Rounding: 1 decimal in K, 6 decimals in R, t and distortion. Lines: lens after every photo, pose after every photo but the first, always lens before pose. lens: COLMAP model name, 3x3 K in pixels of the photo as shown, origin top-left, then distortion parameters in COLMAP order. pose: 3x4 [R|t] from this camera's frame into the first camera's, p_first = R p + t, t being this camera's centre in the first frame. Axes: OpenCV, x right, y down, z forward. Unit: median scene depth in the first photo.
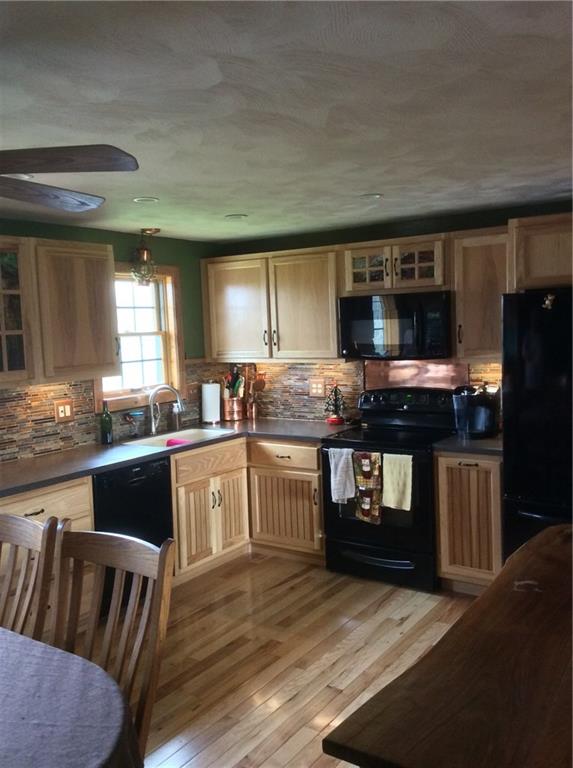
lens RADIAL K [[700.1, 0, 287.0], [0, 700.1, 385.9], [0, 0, 1]] dist [0.010326, 0.000000]
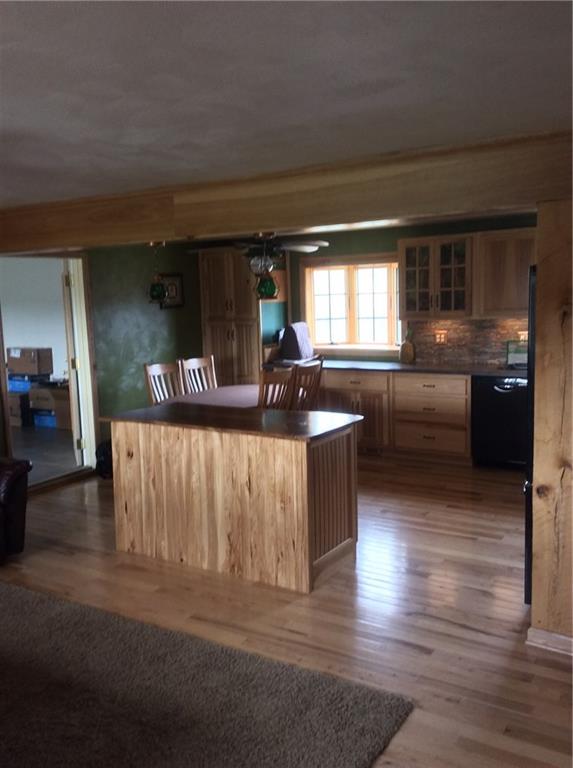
lens RADIAL K [[700.1, 0, 286.3], [0, 700.1, 383.2], [0, 0, 1]] dist [0.010326, 0.000000]
pose [[0.020536, 0.145969, -0.989076, 1.377286], [-0.048231, 0.988278, 0.144849, -0.074651], [0.998625, 0.044730, 0.027336, 0.522448]]
